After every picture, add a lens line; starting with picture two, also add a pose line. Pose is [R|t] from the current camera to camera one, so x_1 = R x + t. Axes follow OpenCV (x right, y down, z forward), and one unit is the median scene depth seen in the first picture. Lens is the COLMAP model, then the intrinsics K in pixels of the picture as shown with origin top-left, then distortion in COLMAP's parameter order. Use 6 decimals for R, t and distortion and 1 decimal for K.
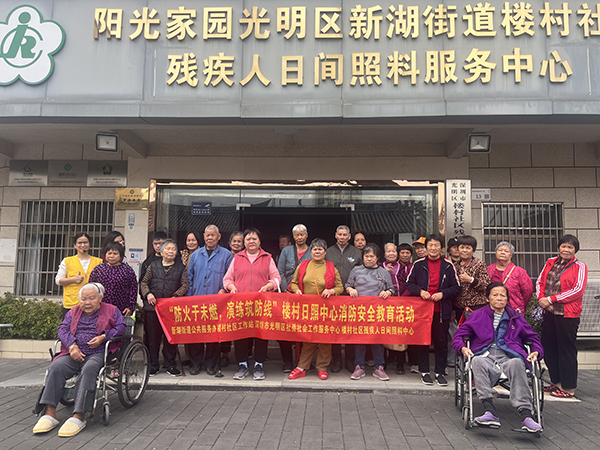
lens RADIAL K [[451.6, 0, 300.0], [0, 451.6, 225.0], [0, 0, 1]] dist [0.071666, -0.094986]
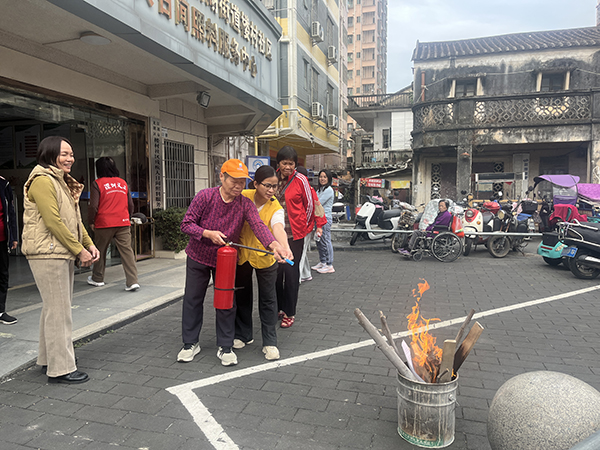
lens RADIAL K [[451.6, 0, 300.0], [0, 451.6, 225.0], [0, 0, 1]] dist [0.071666, -0.094986]
pose [[0.225174, -0.080562, 0.970982, -0.983246], [-0.093093, 0.990237, 0.103748, 0.025930], [-0.969861, -0.113753, 0.215475, 0.420733]]
